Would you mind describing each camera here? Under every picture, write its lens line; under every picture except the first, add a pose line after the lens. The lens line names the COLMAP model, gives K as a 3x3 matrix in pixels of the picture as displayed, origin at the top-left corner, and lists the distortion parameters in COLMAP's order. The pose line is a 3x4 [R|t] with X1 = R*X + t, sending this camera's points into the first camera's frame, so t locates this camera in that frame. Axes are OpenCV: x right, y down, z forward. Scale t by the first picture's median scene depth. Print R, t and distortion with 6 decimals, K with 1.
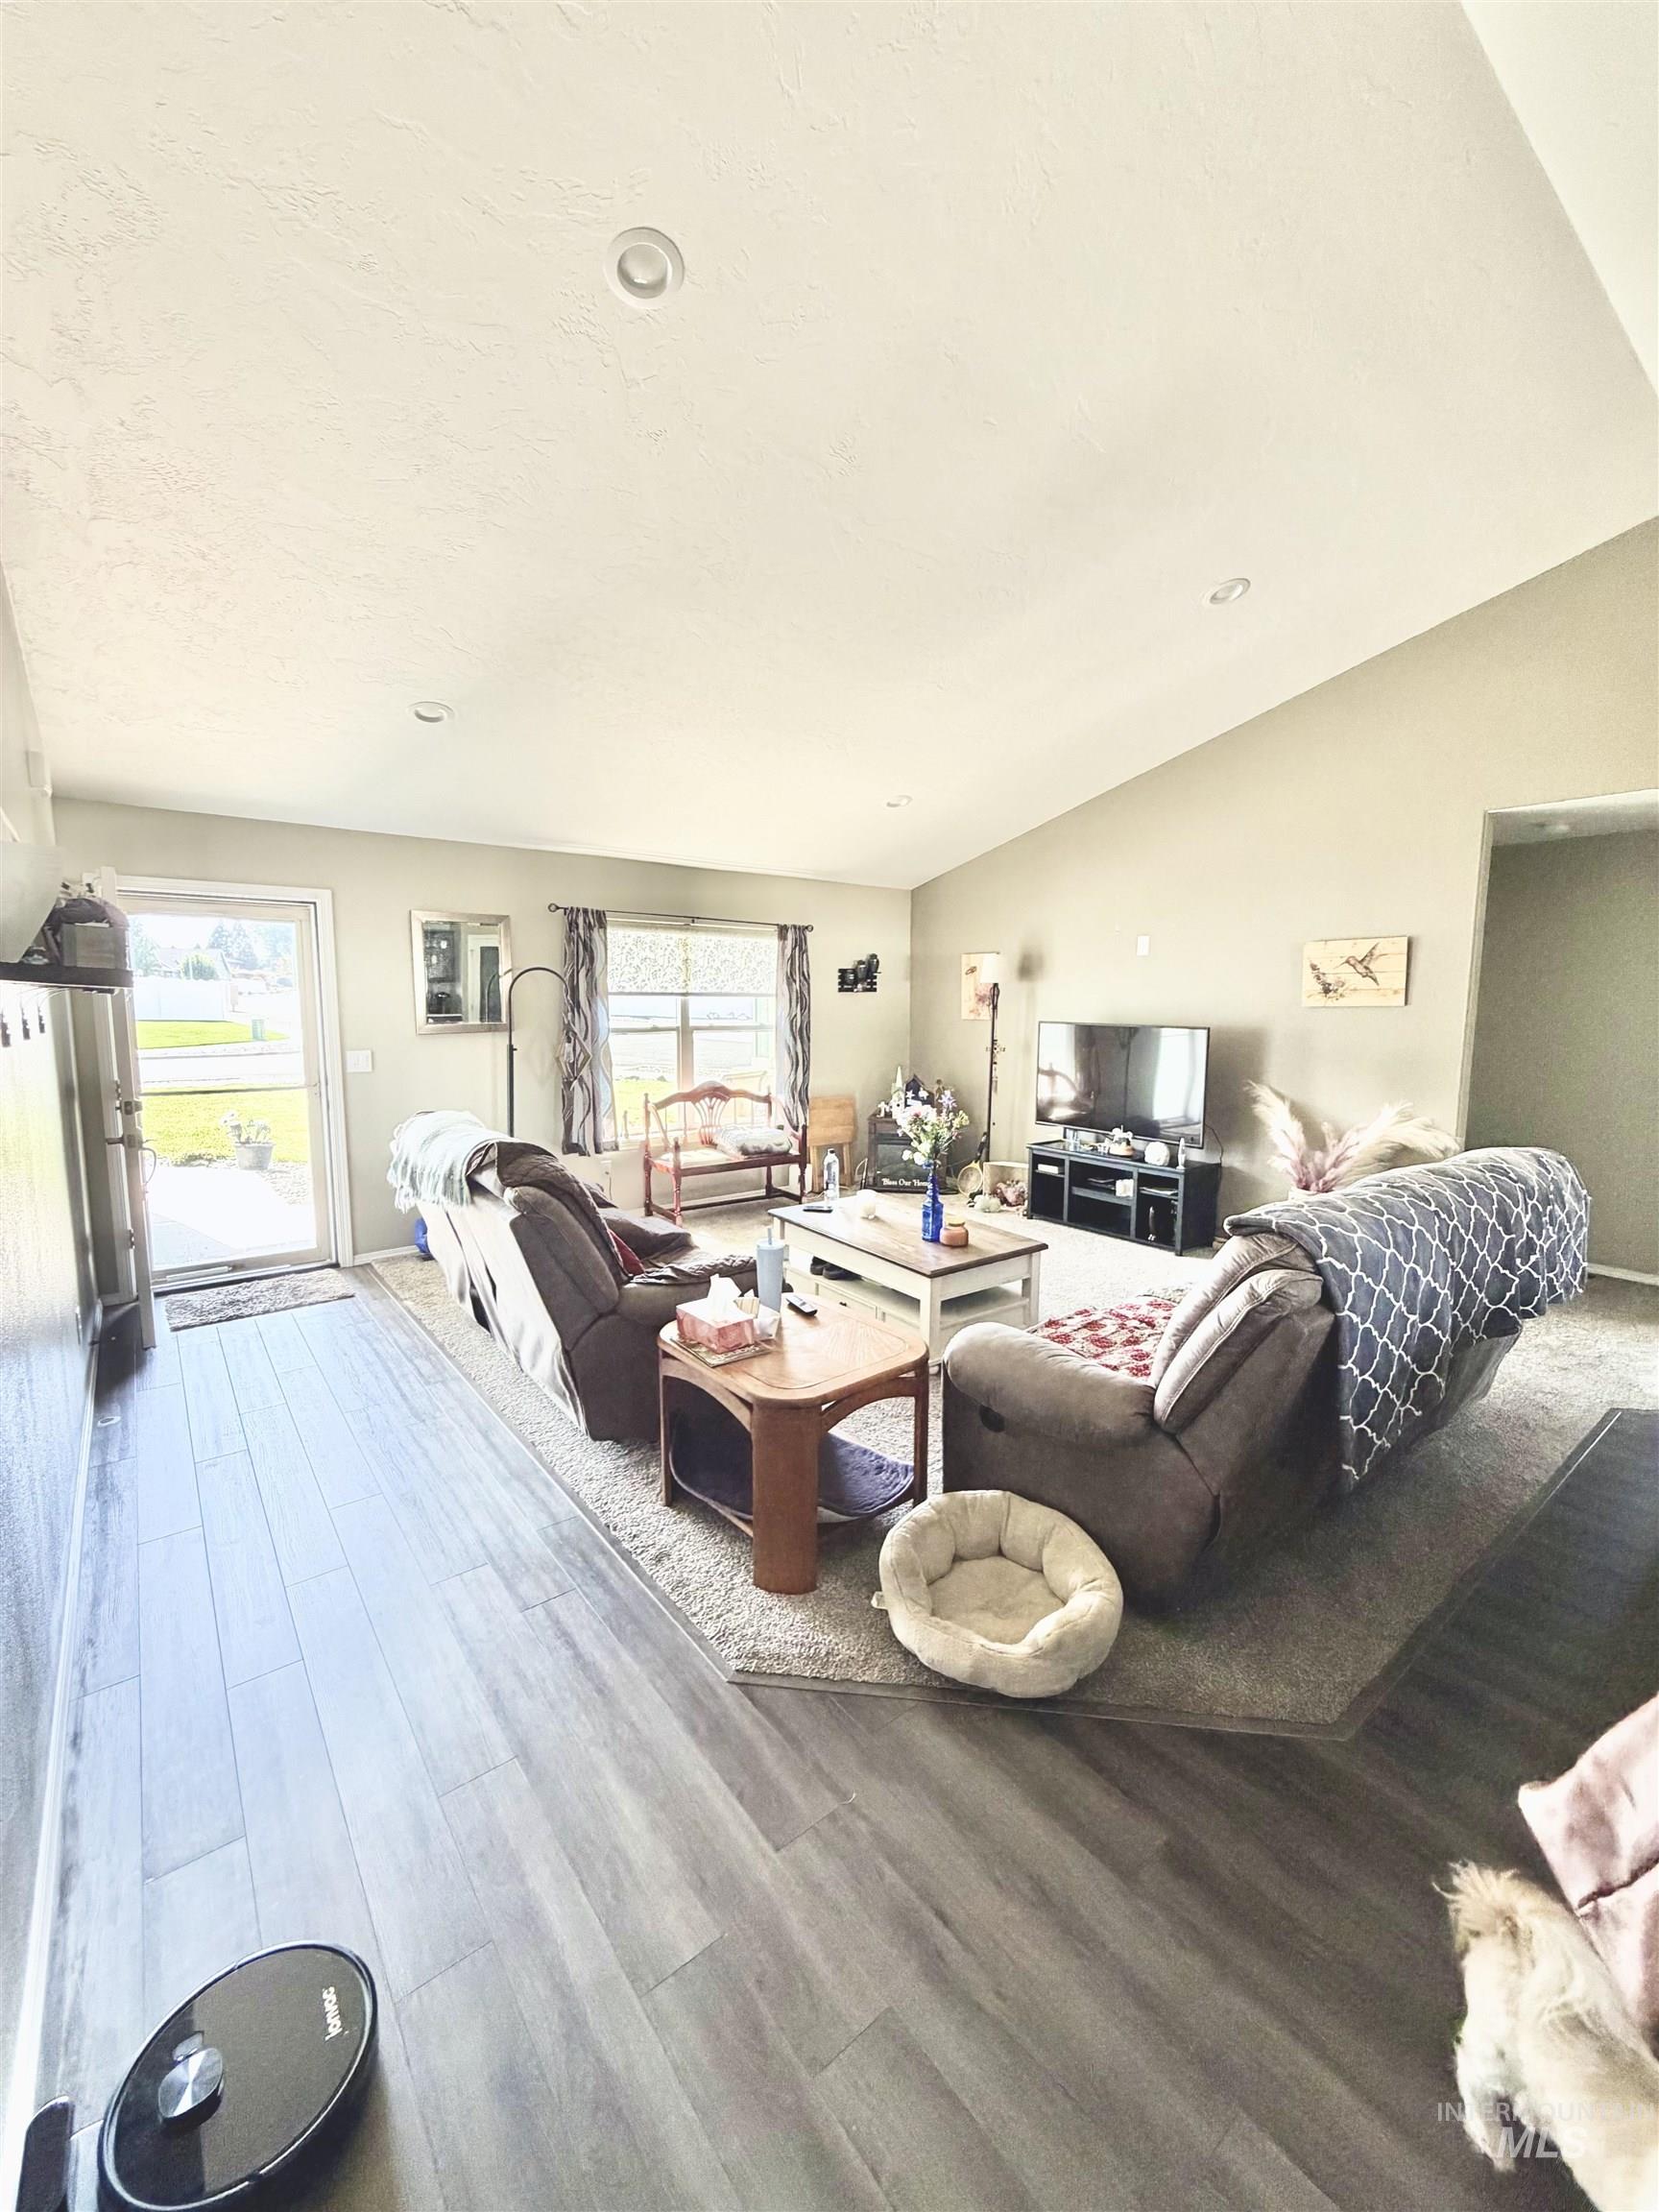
lens RADIAL K [[889.7, 0, 832.5], [0, 889.7, 1101.3], [0, 0, 1]] dist [0.004061, -0.000549]
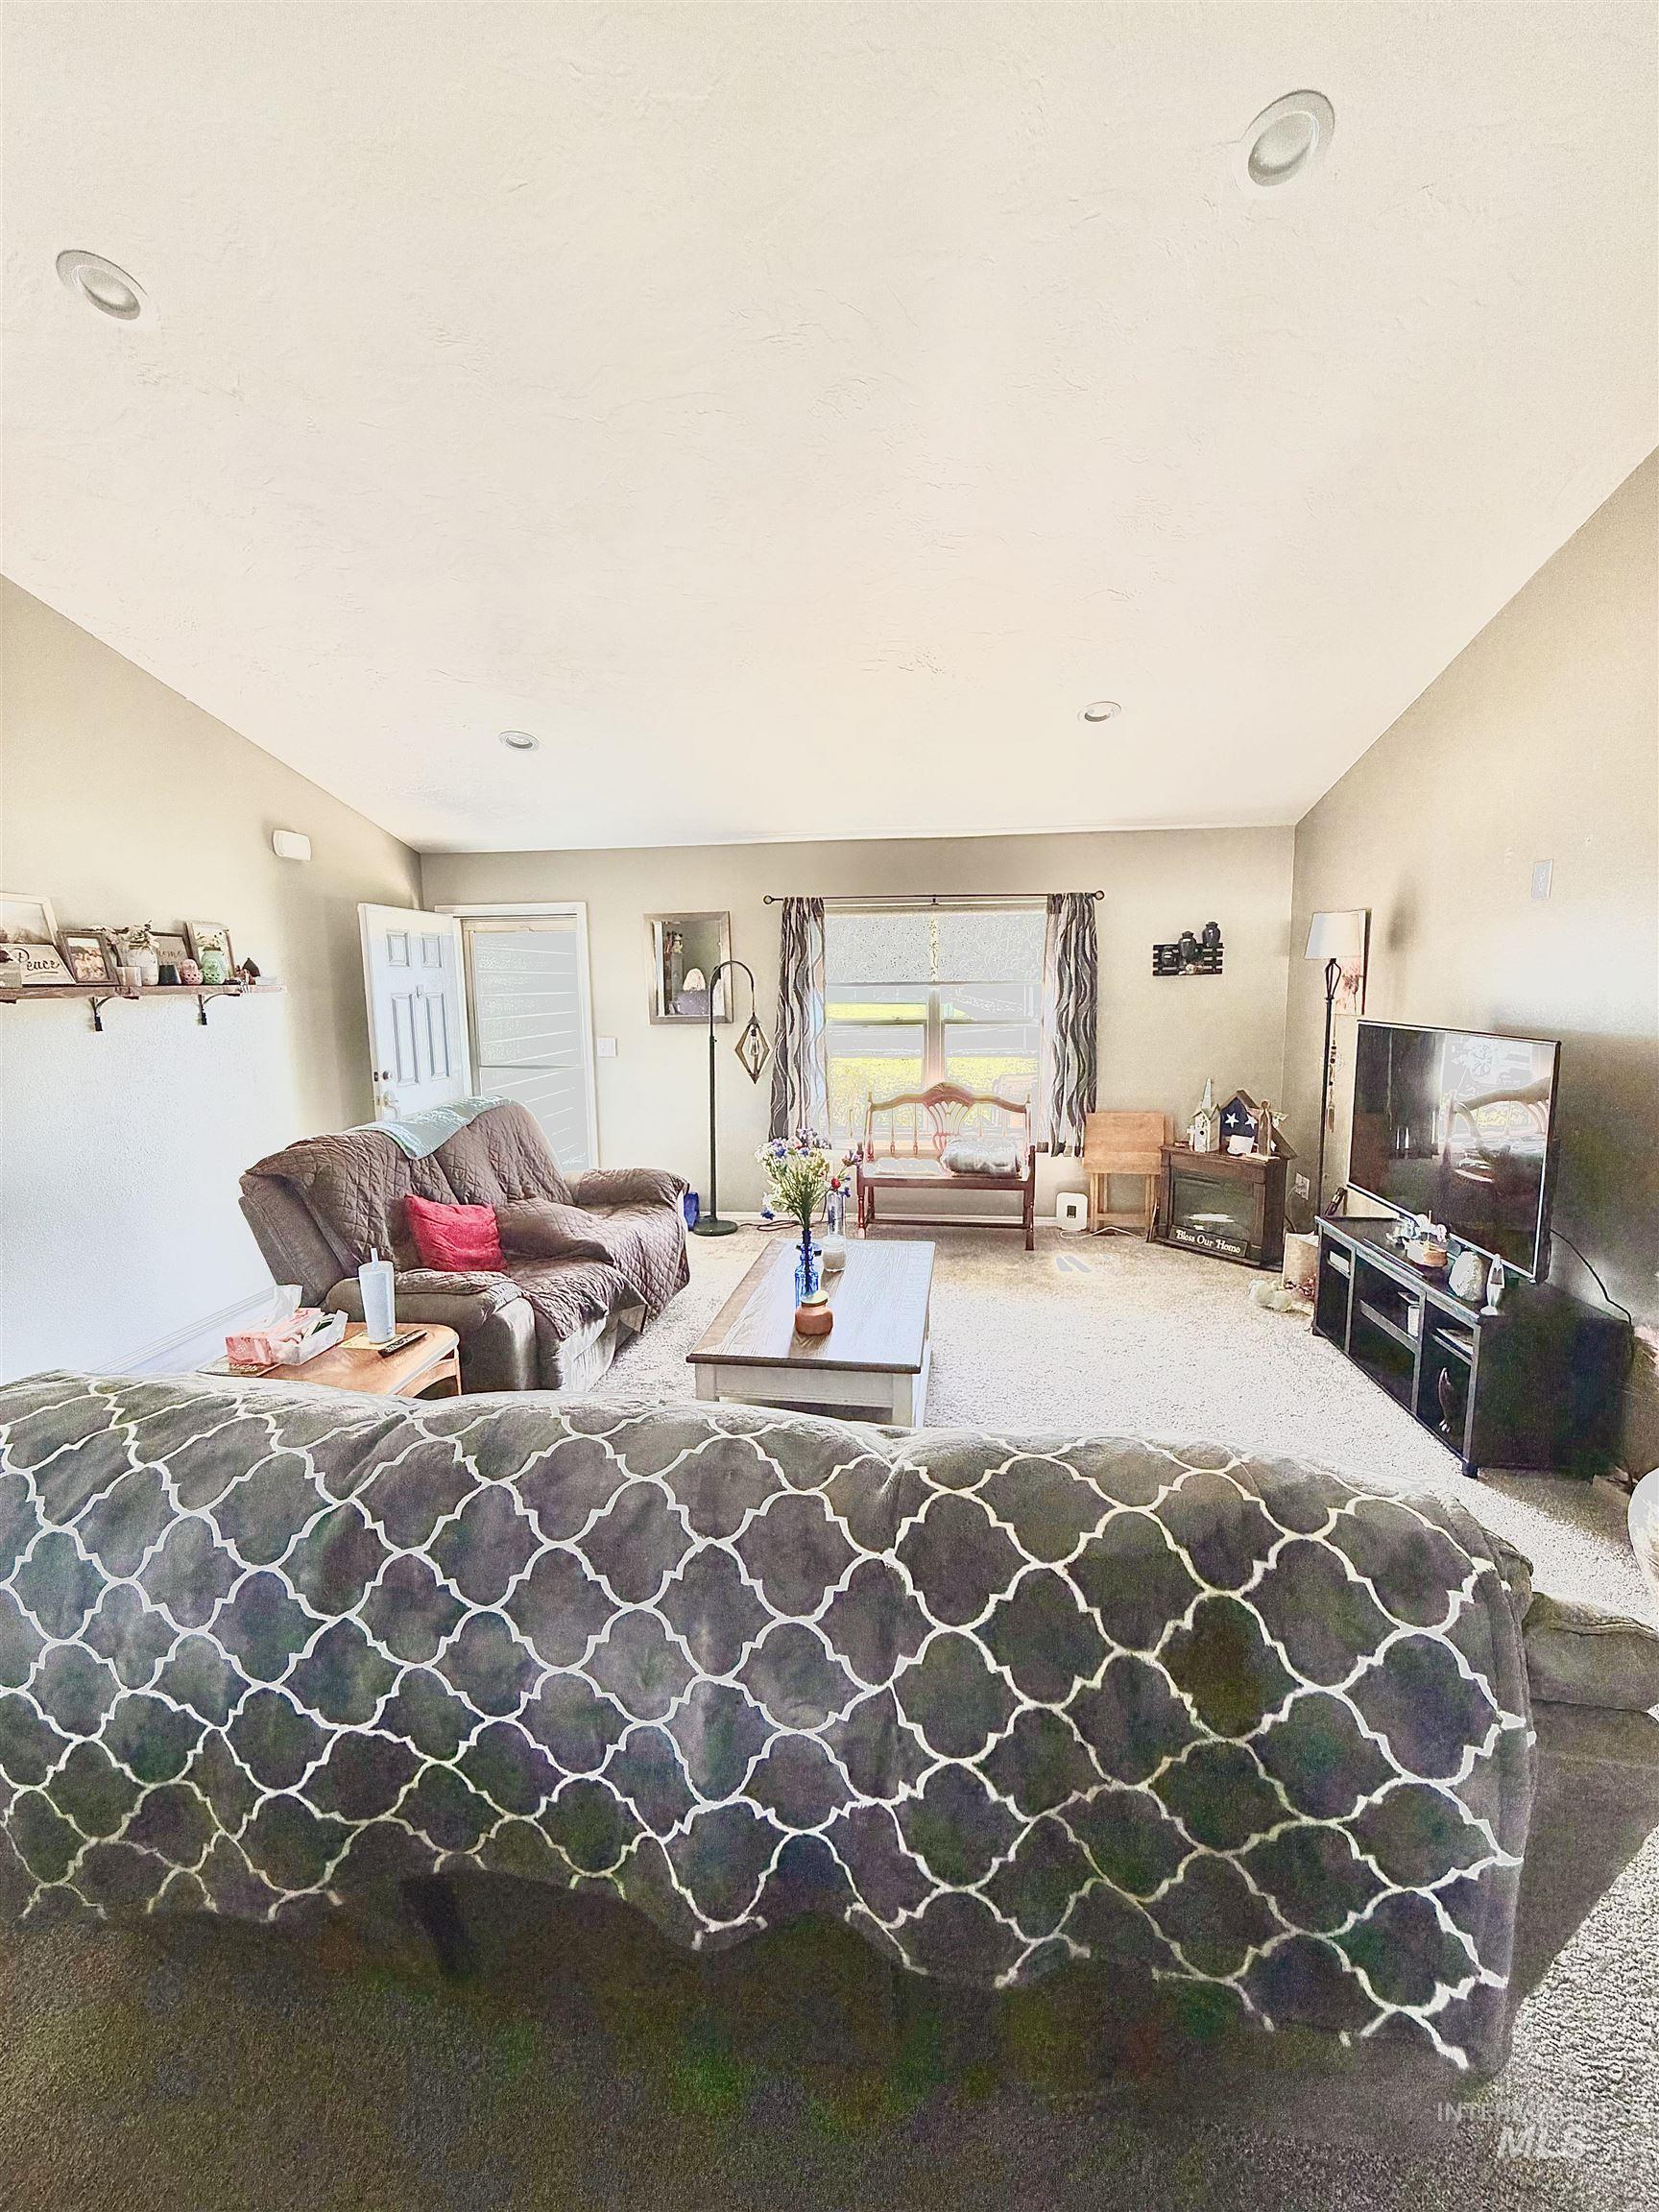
lens RADIAL K [[889.7, 0, 831.5], [0, 889.7, 1104.6], [0, 0, 1]] dist [0.004061, -0.000549]
pose [[0.702243, 0.084018, -0.706963, 0.396642], [-0.065326, 0.996427, 0.053529, -0.040083], [0.708934, 0.008592, 0.705222, 0.297542]]
